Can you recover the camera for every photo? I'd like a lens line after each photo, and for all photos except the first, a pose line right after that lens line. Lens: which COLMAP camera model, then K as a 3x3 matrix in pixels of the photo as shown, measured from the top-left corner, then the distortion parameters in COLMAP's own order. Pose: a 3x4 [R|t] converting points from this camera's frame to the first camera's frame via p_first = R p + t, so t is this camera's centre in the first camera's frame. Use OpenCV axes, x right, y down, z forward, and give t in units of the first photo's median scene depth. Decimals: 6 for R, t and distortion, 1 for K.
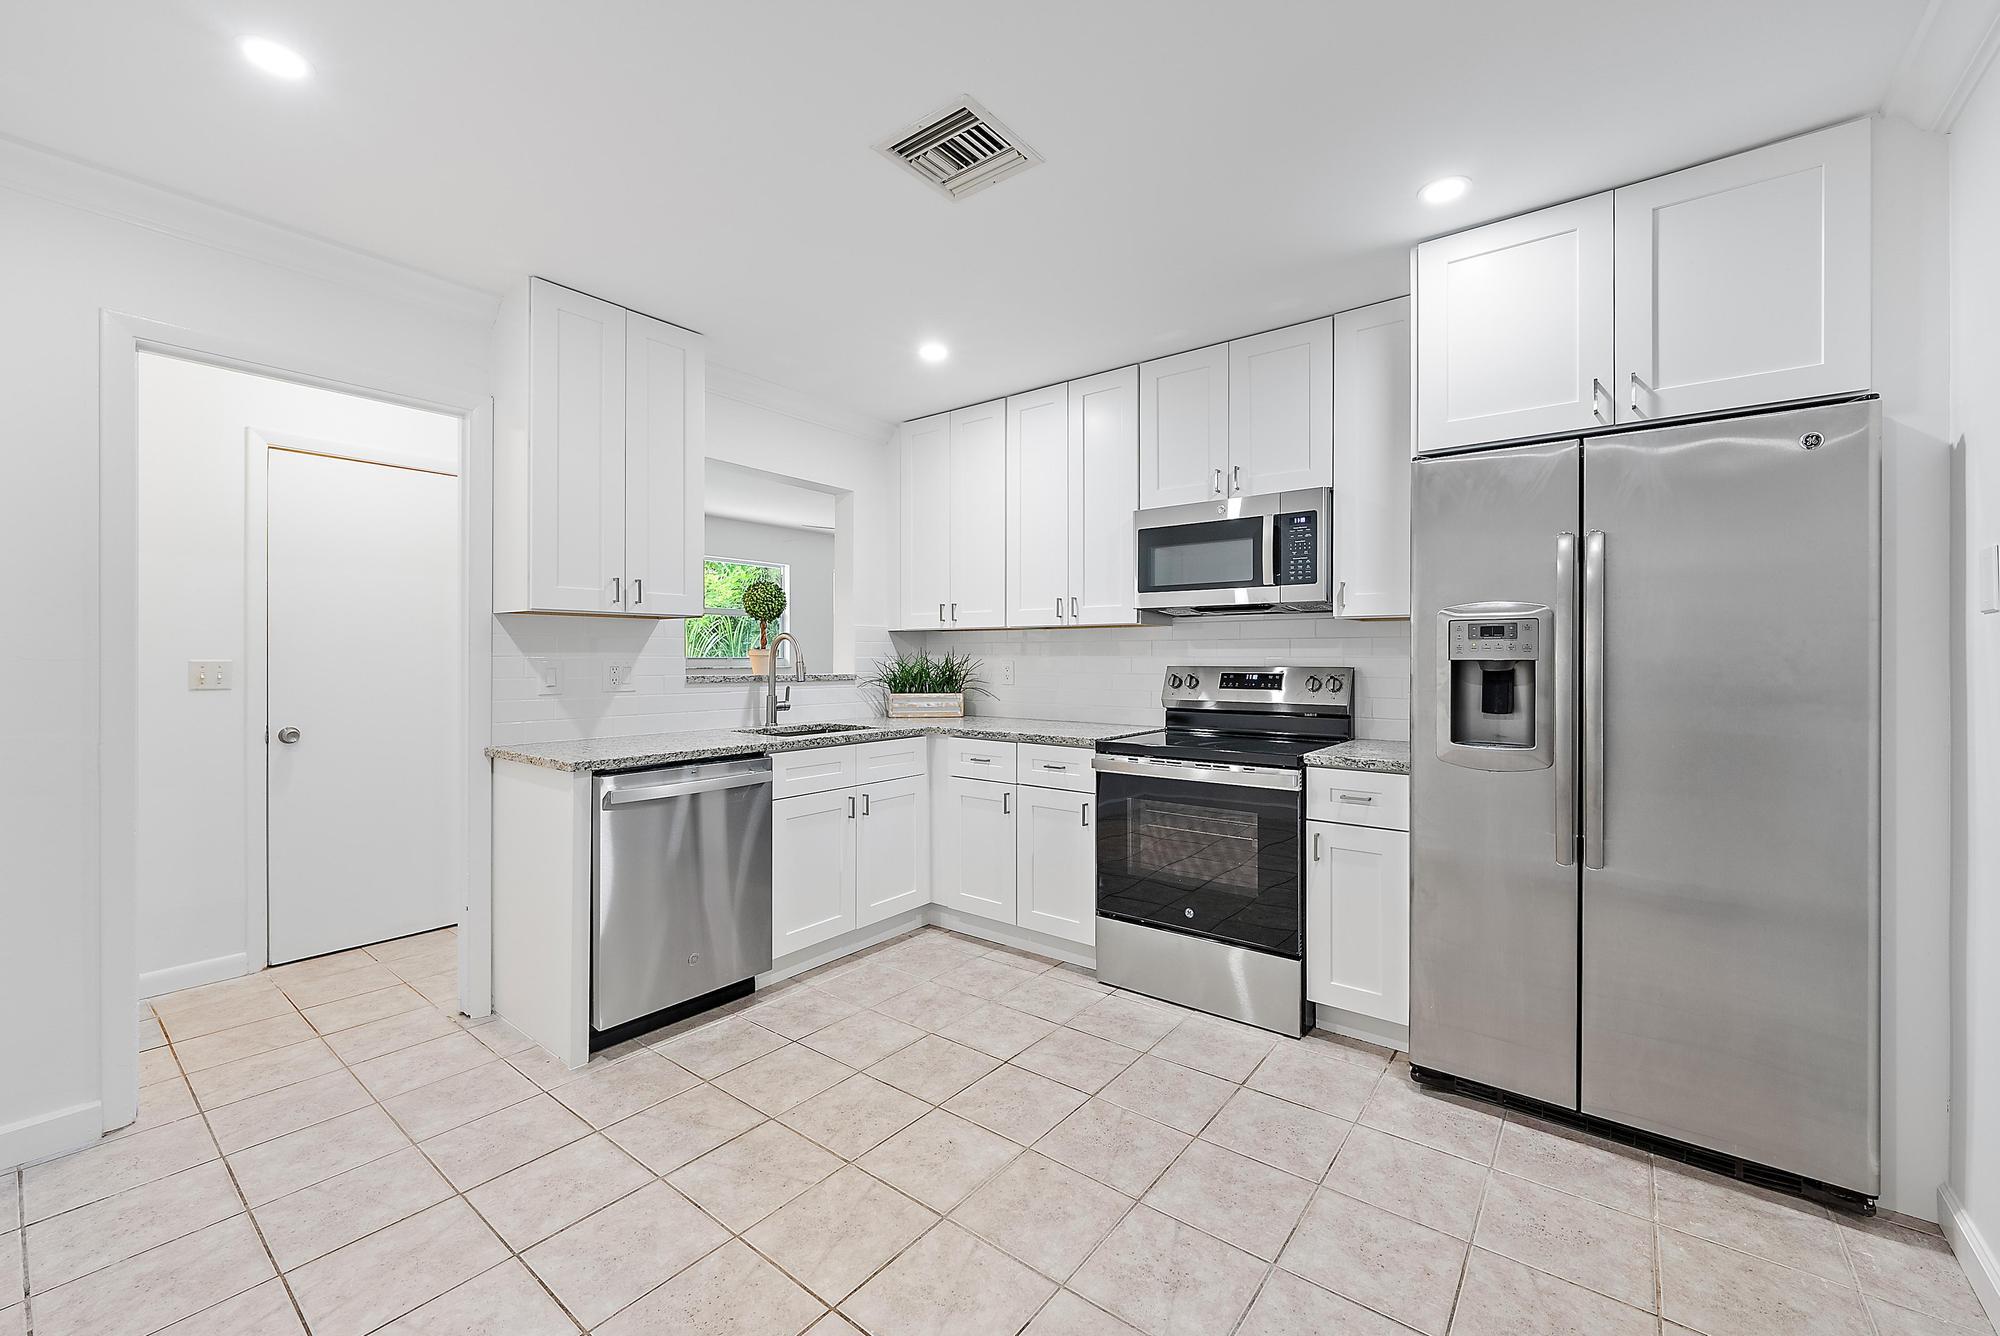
lens RADIAL K [[801.4, 0, 1007.6], [0, 801.4, 652.0], [0, 0, 1]] dist [0.000506, -0.000007]
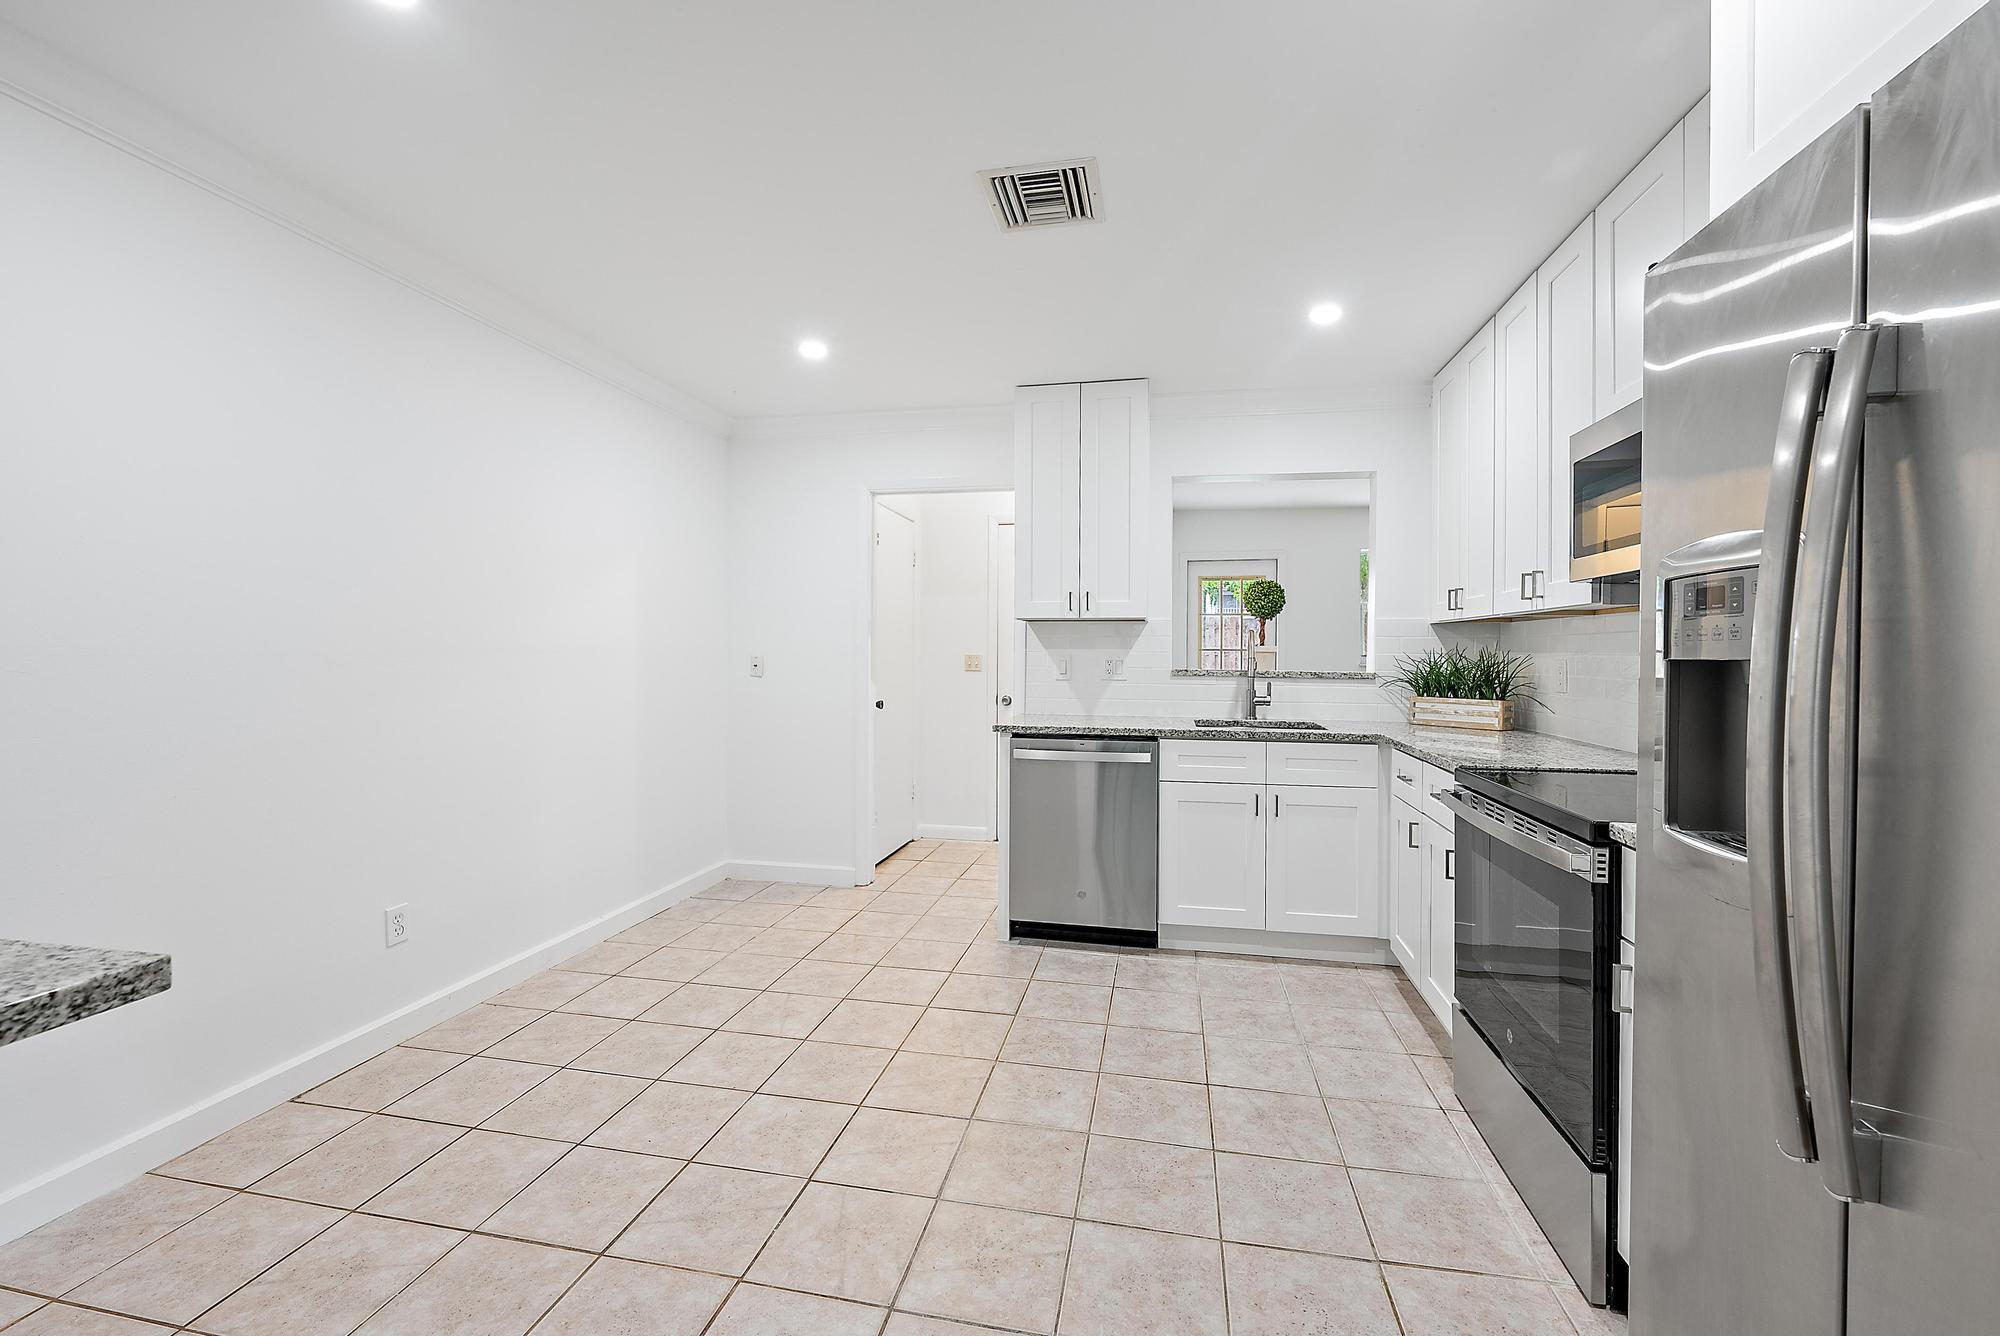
lens RADIAL K [[801.4, 0, 1007.6], [0, 801.4, 652.0], [0, 0, 1]] dist [0.000506, -0.000007]
pose [[0.444339, 0.001659, -0.895857, 0.628851], [-0.000718, 0.999999, 0.001496, 0.004097], [0.895858, -0.000021, 0.444340, 0.320904]]
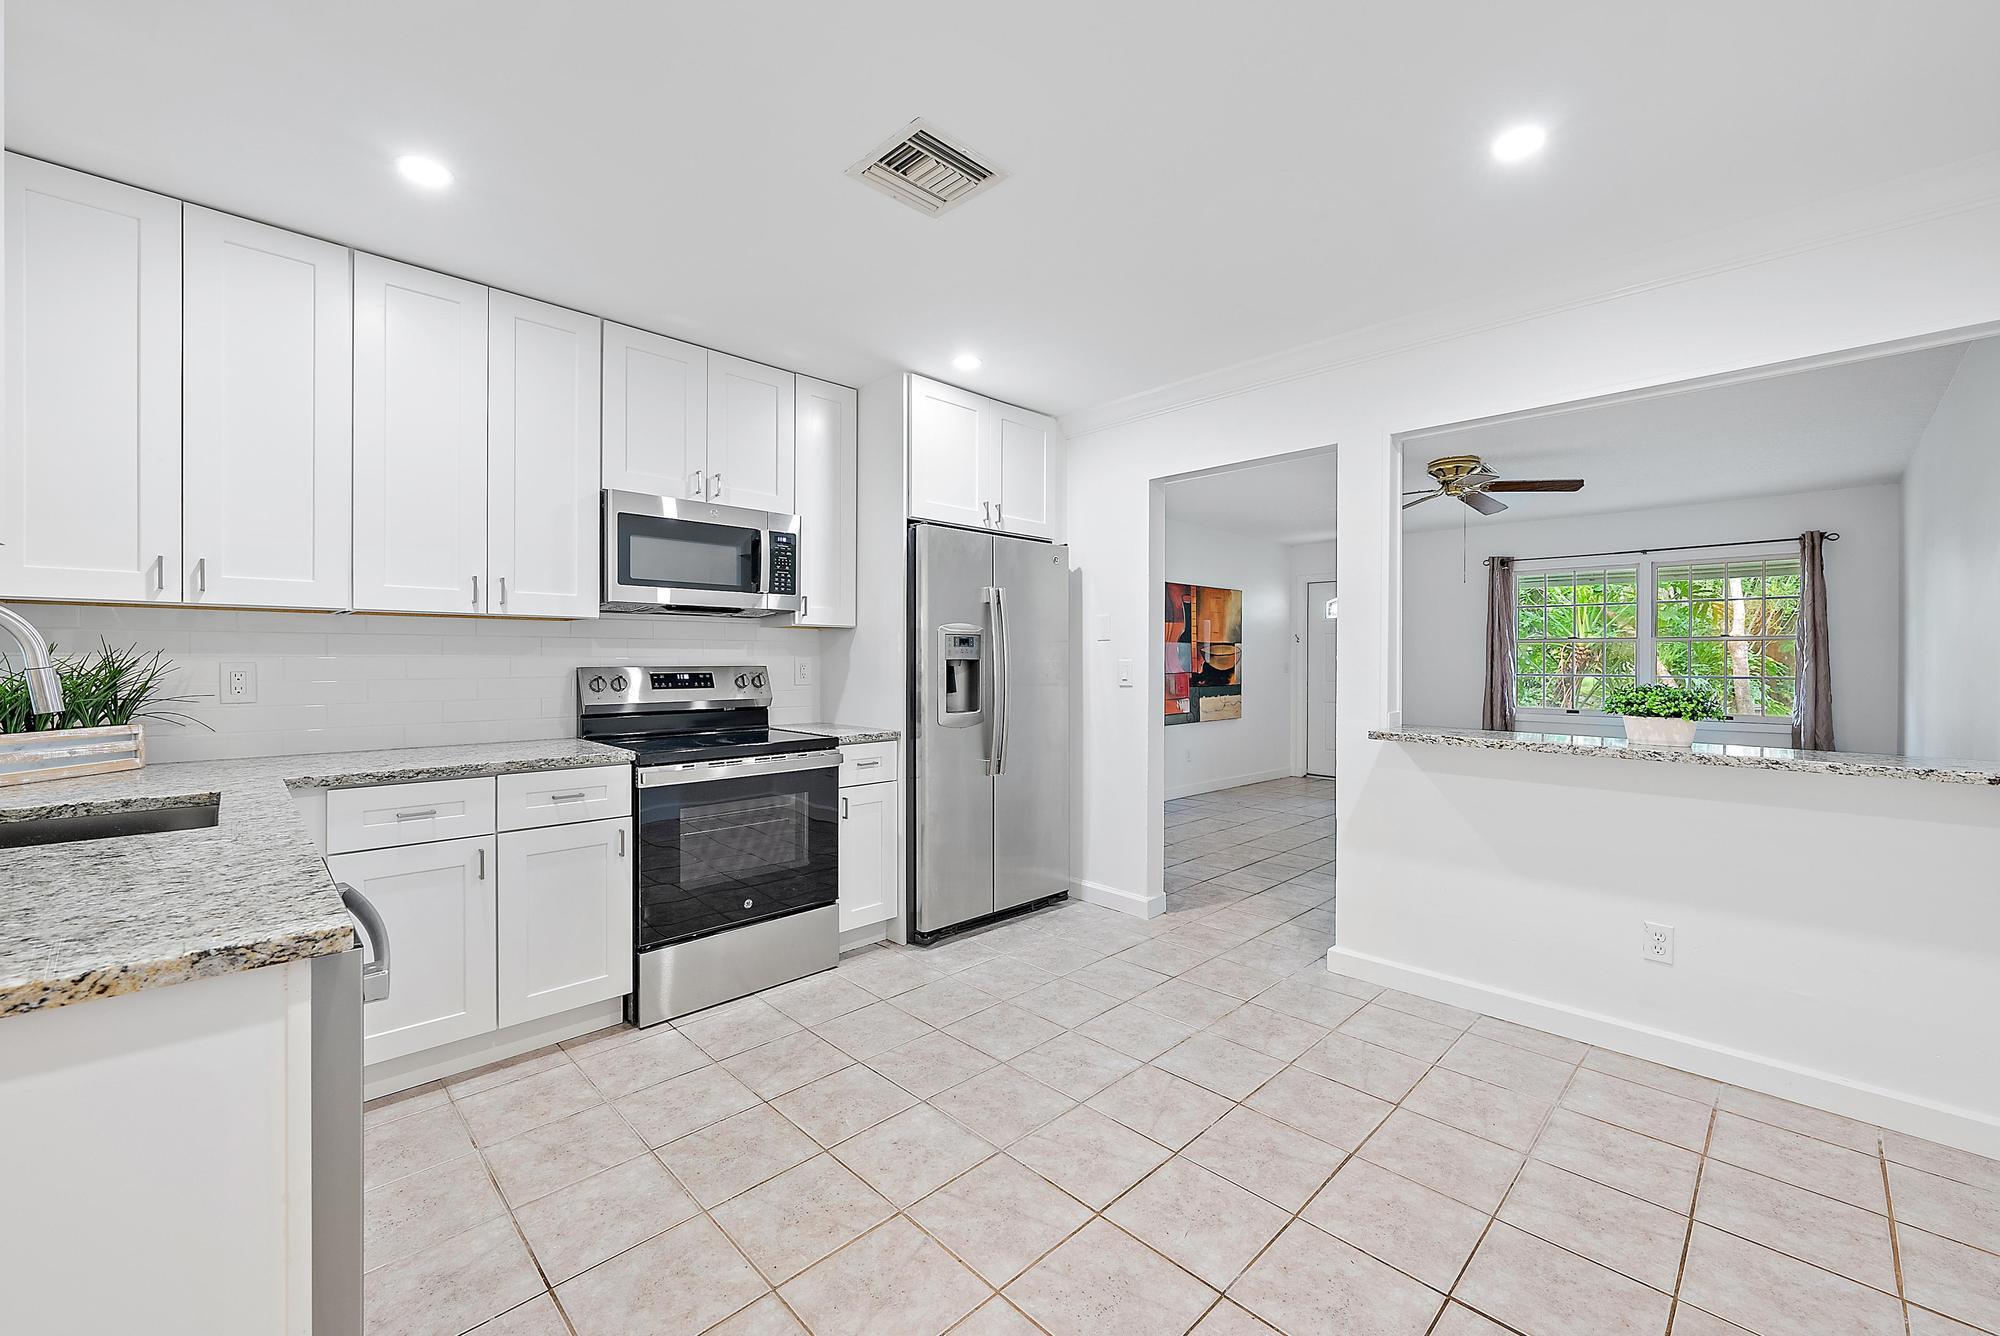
lens RADIAL K [[801.4, 0, 1007.6], [0, 801.4, 652.0], [0, 0, 1]] dist [0.000506, -0.000007]
pose [[0.128954, 0.006602, 0.991629, -0.749032], [-0.007799, 0.999954, -0.005643, 0.002823], [-0.991620, -0.007006, 0.128999, 0.526520]]
